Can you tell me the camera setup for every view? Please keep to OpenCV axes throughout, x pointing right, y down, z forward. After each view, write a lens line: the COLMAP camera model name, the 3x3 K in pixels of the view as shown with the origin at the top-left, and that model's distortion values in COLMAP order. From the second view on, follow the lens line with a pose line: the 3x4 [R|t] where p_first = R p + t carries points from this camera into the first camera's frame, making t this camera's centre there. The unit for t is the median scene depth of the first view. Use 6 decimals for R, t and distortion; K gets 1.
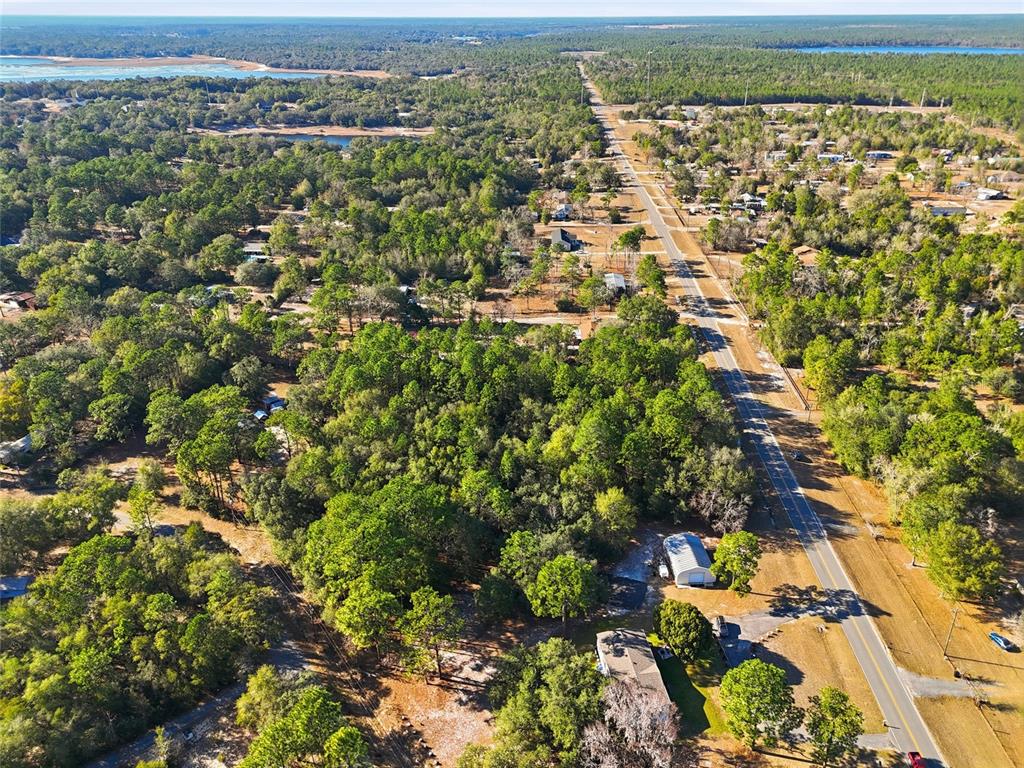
lens RADIAL K [[738.5, 0, 512.0], [0, 738.5, 384.0], [0, 0, 1]] dist [0.054956, -0.041832]
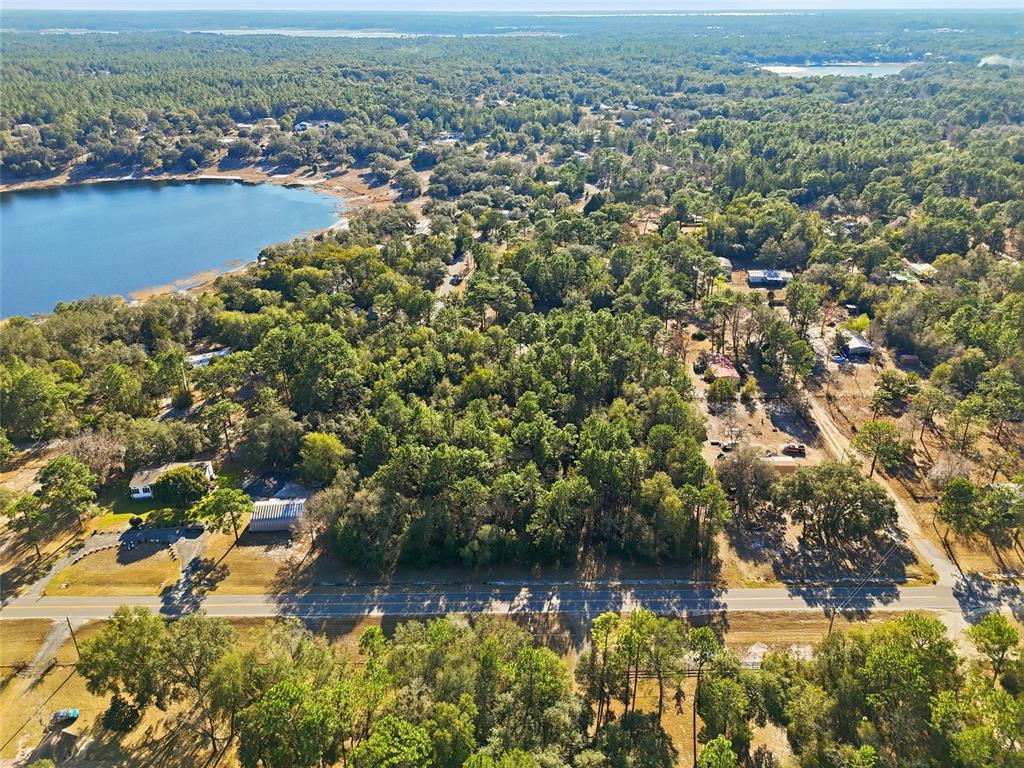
lens RADIAL K [[738.5, 0, 512.0], [0, 738.5, 384.0], [0, 0, 1]] dist [0.054956, -0.041832]
pose [[0.037612, 0.450460, -0.892004, 0.410277], [-0.439078, 0.809302, 0.390181, -0.175917], [0.897661, 0.376984, 0.228226, 0.358725]]
